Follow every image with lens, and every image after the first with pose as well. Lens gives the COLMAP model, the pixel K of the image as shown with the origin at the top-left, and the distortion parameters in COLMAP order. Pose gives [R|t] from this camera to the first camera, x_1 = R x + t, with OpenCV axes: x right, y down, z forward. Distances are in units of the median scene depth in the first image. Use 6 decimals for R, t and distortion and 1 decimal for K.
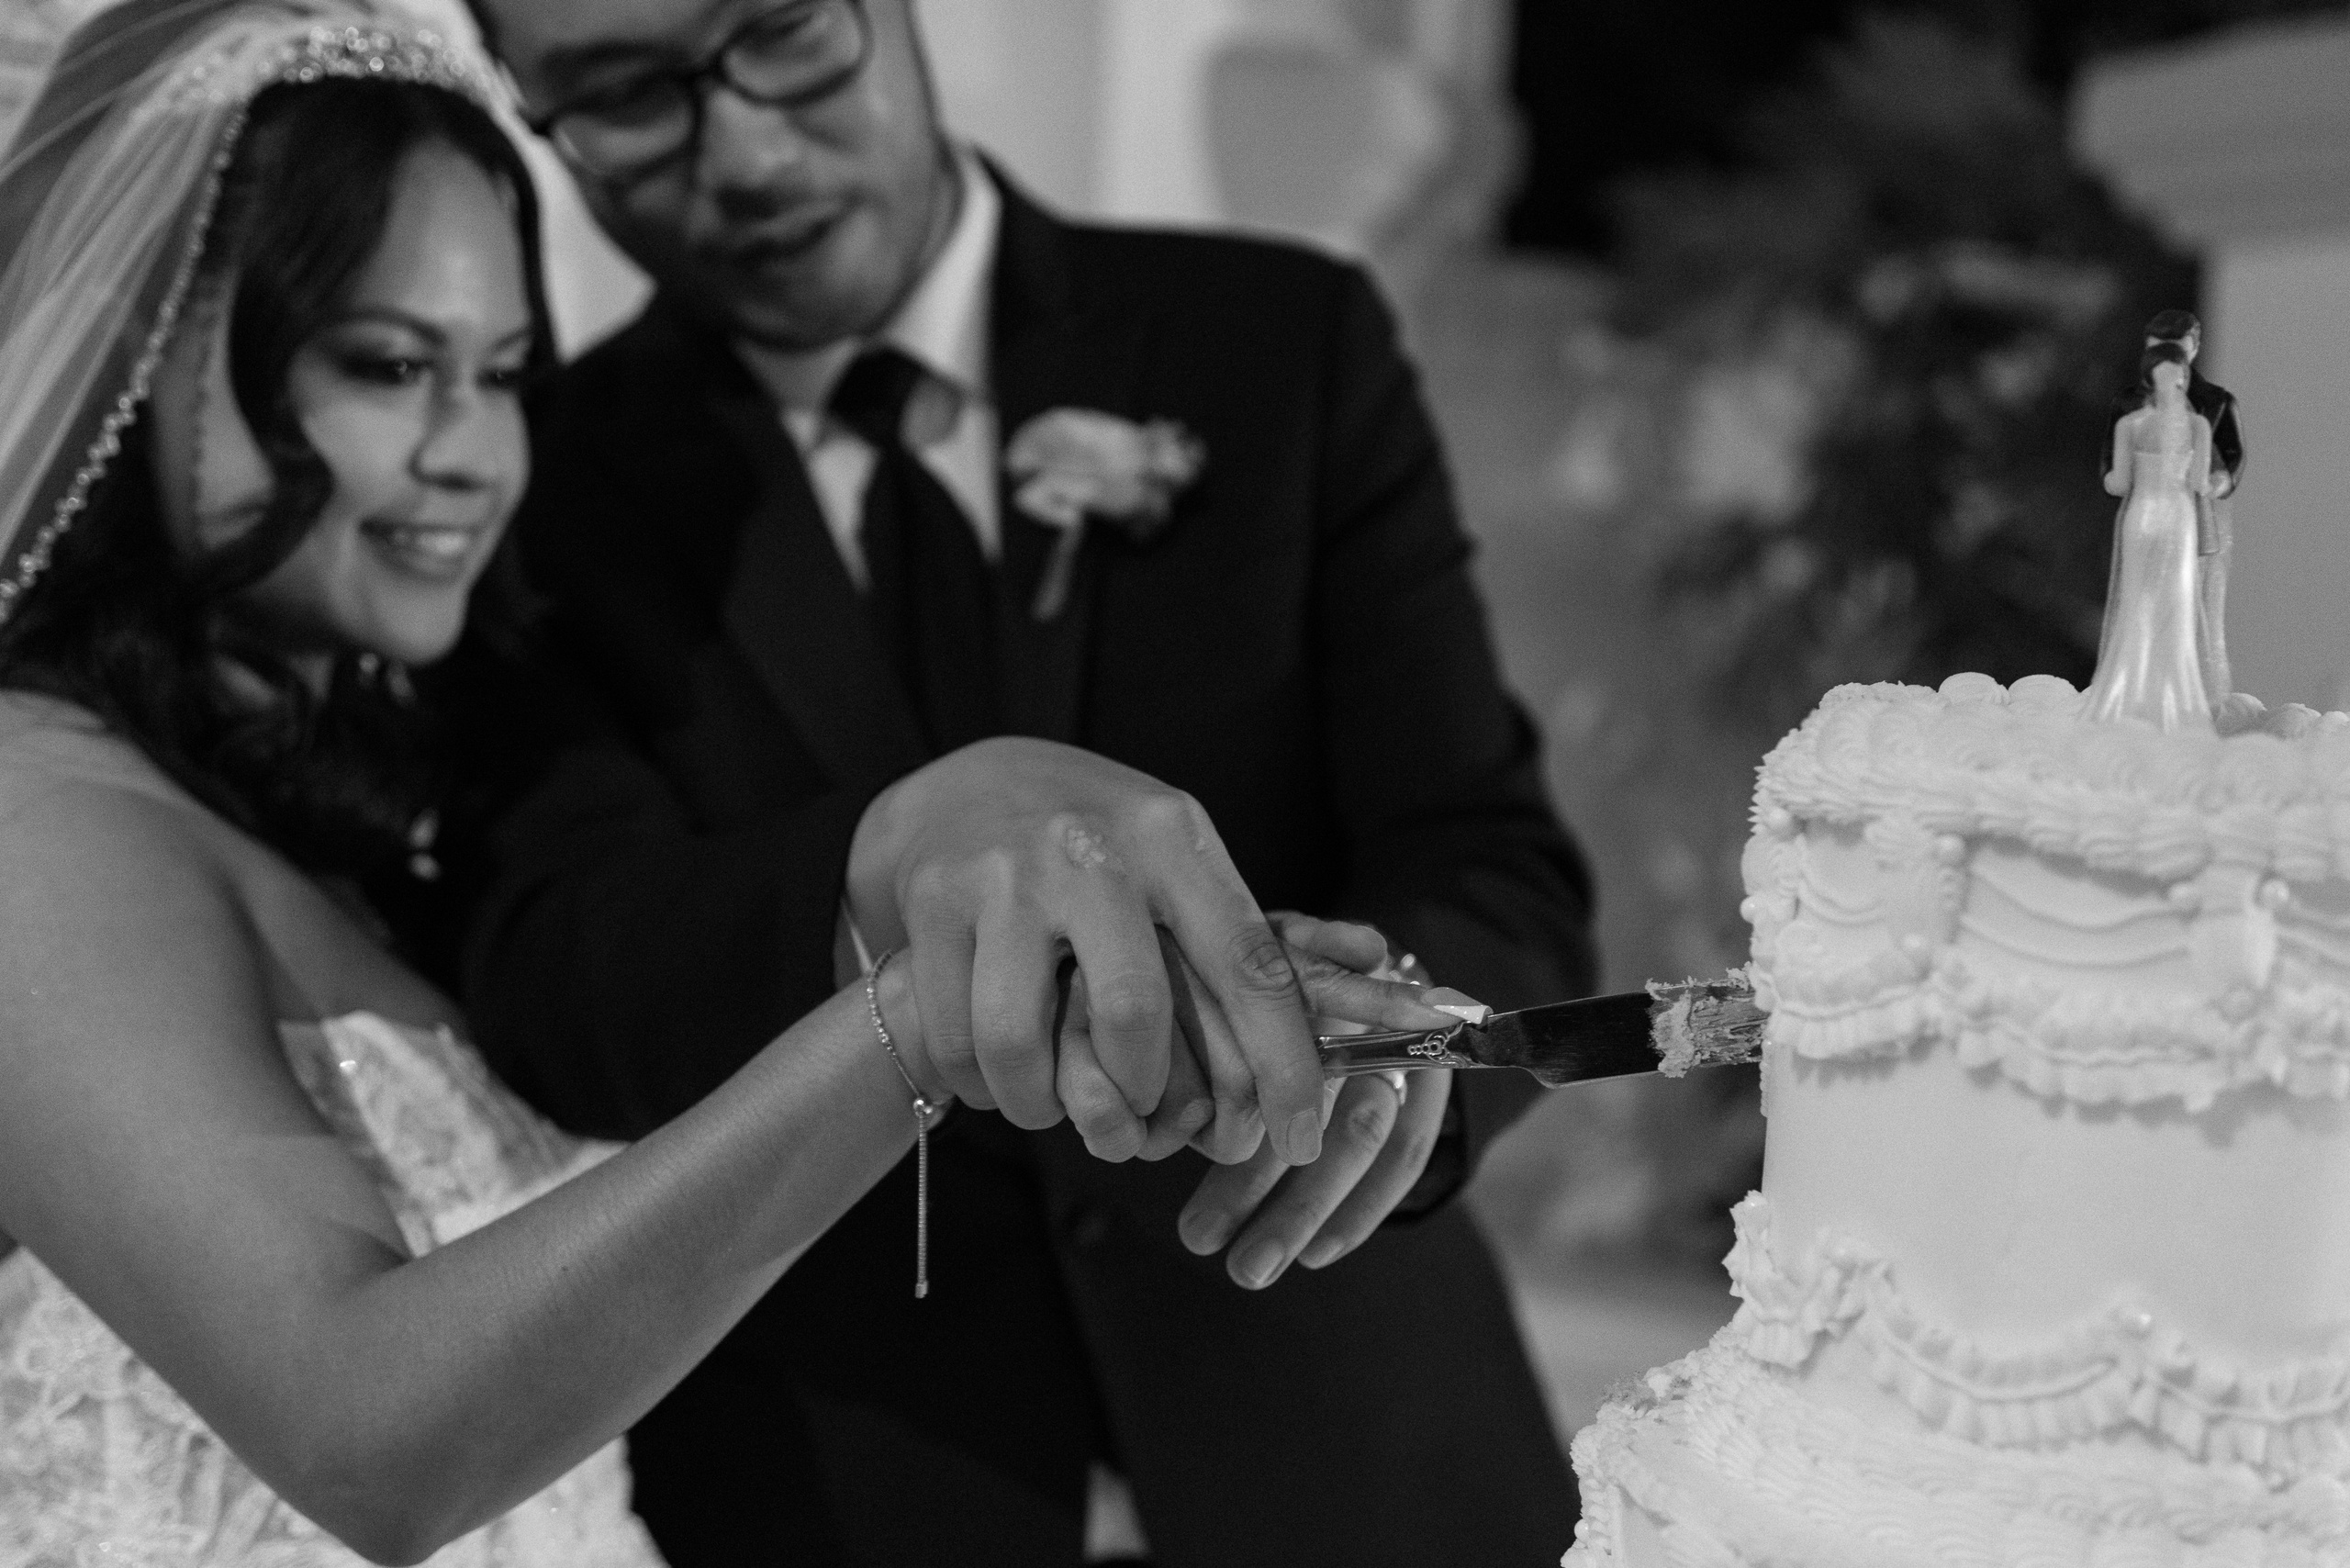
lens RADIAL K [[3322.3, 0, 1179.4], [0, 3322.3, 784.3], [0, 0, 1]] dist [-0.029816, 0.000000]
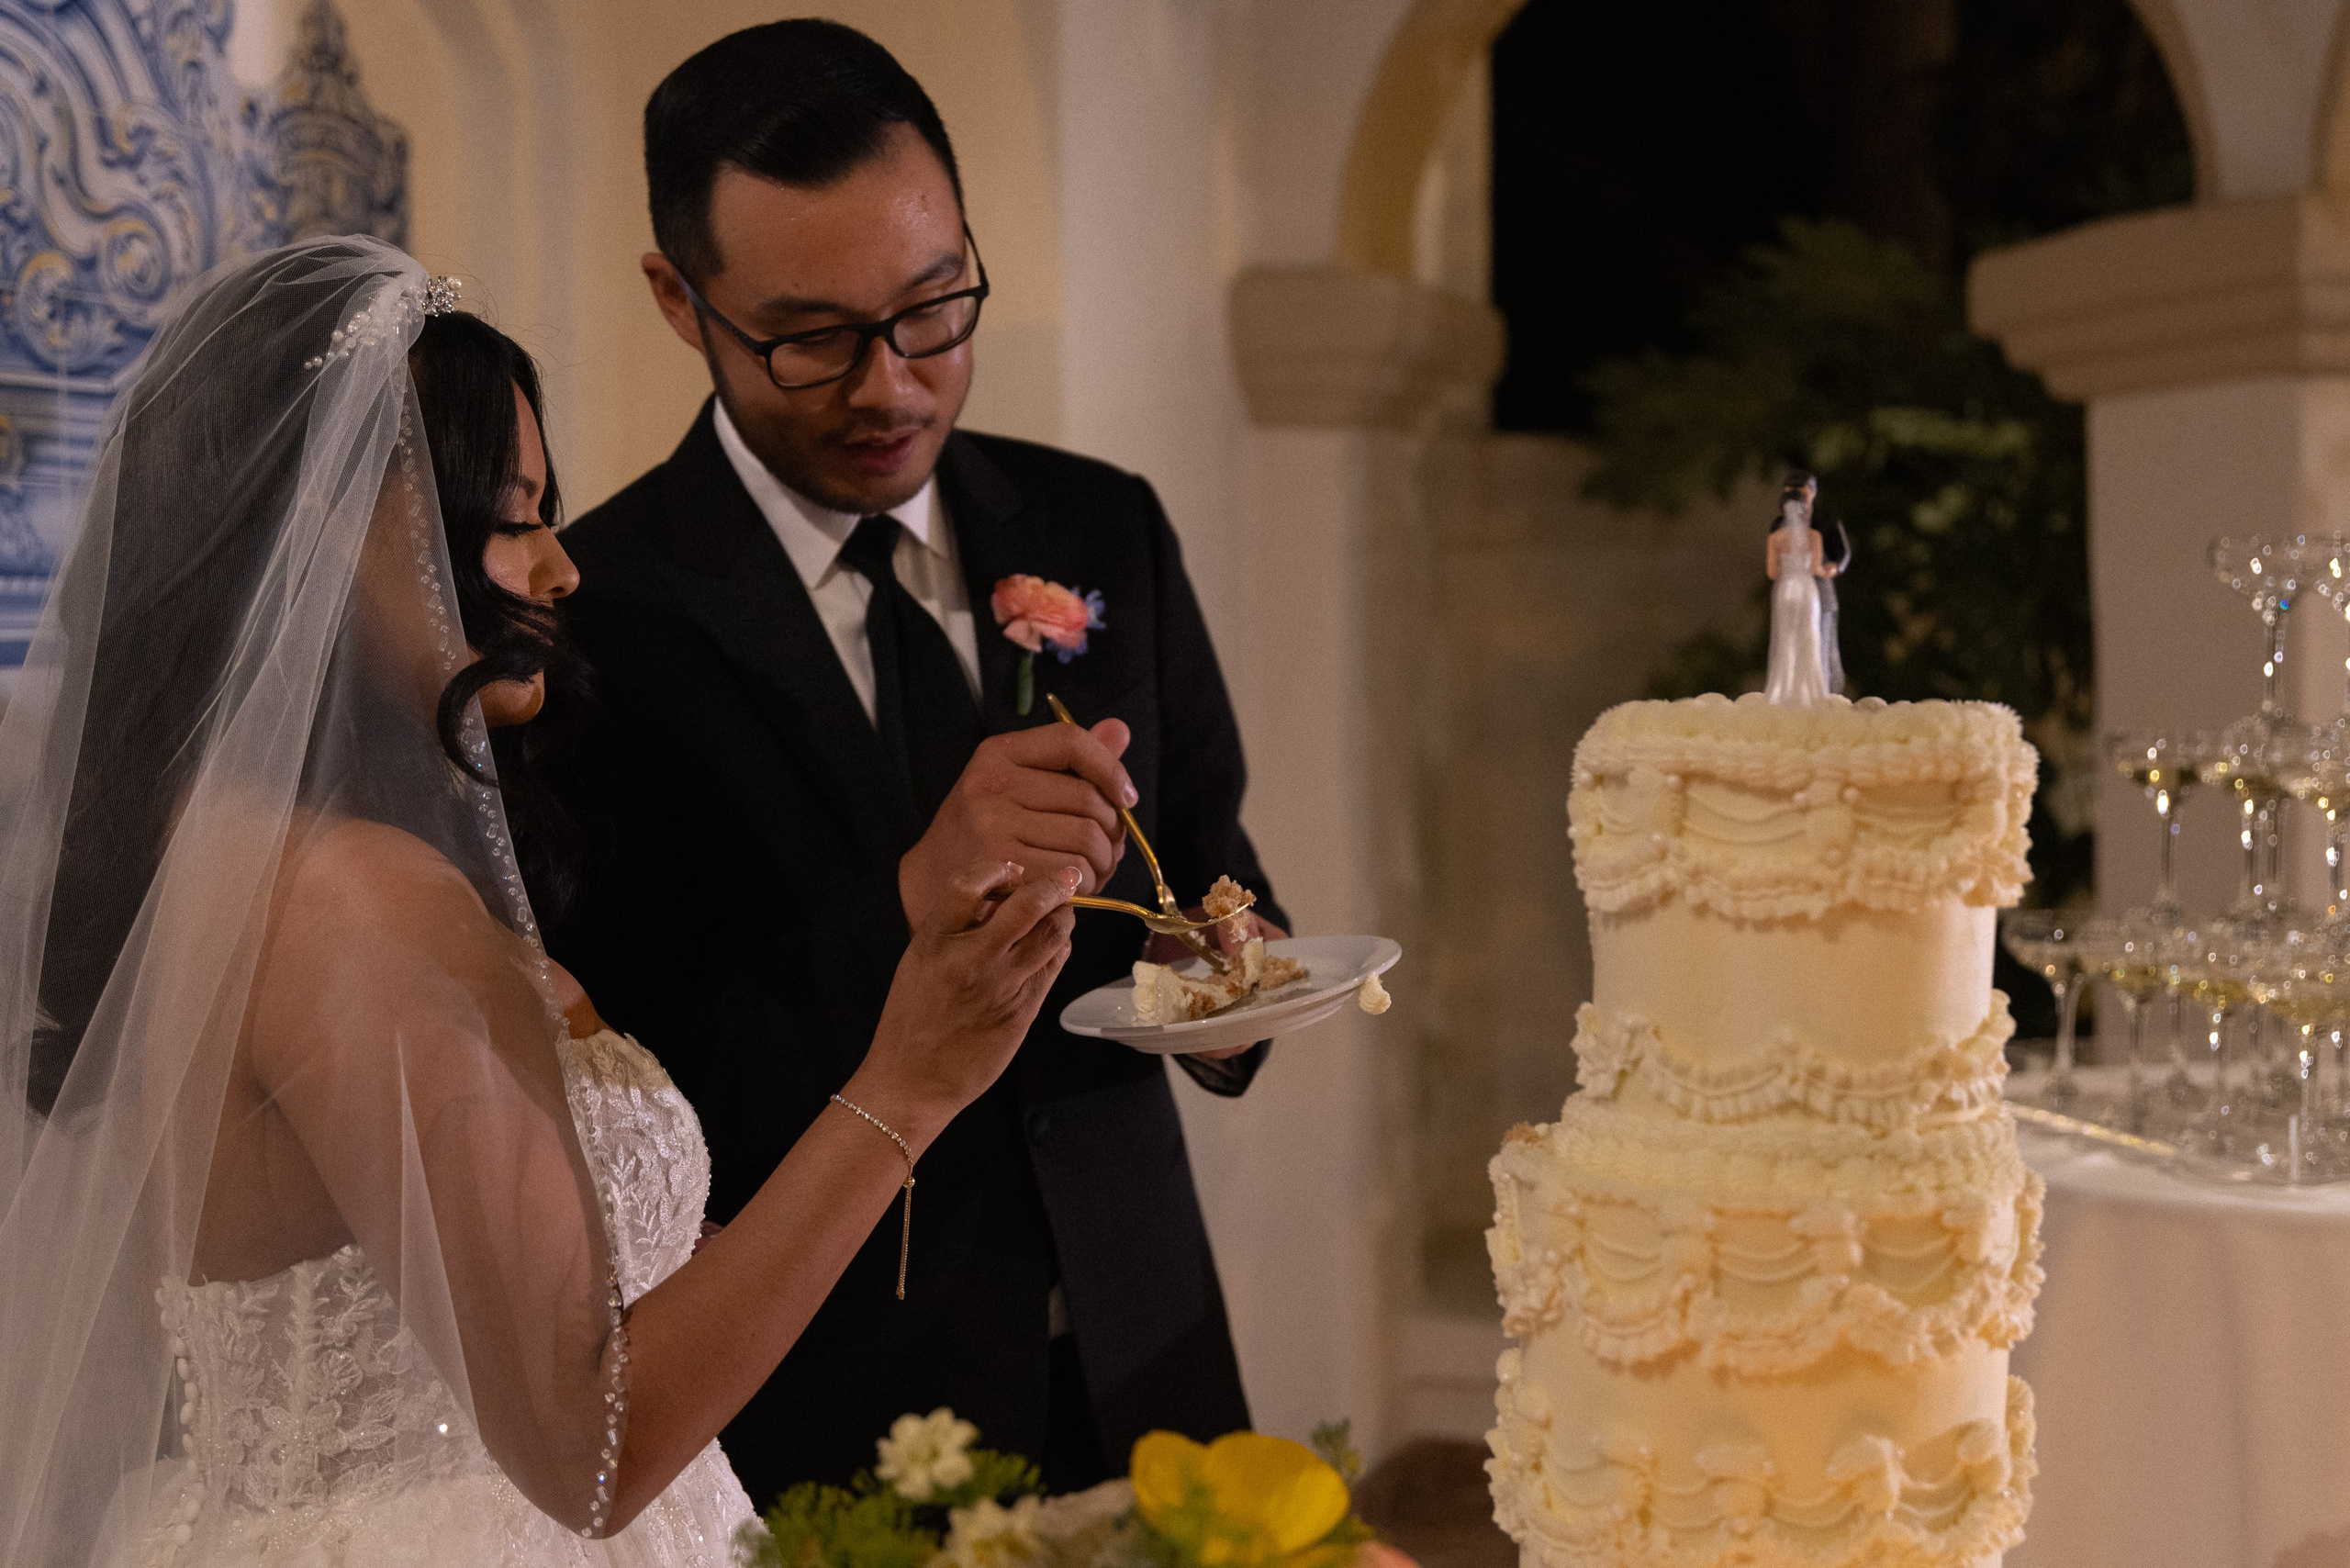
lens RADIAL K [[3073.1, 0, 1172.1], [0, 3073.1, 787.0], [0, 0, 1]] dist [0.038002, 0.000000]
pose [[0.998796, -0.043993, -0.021710, 0.001873], [0.042938, 0.997977, -0.046882, 0.087202], [0.023729, 0.045893, 0.998664, -0.637168]]
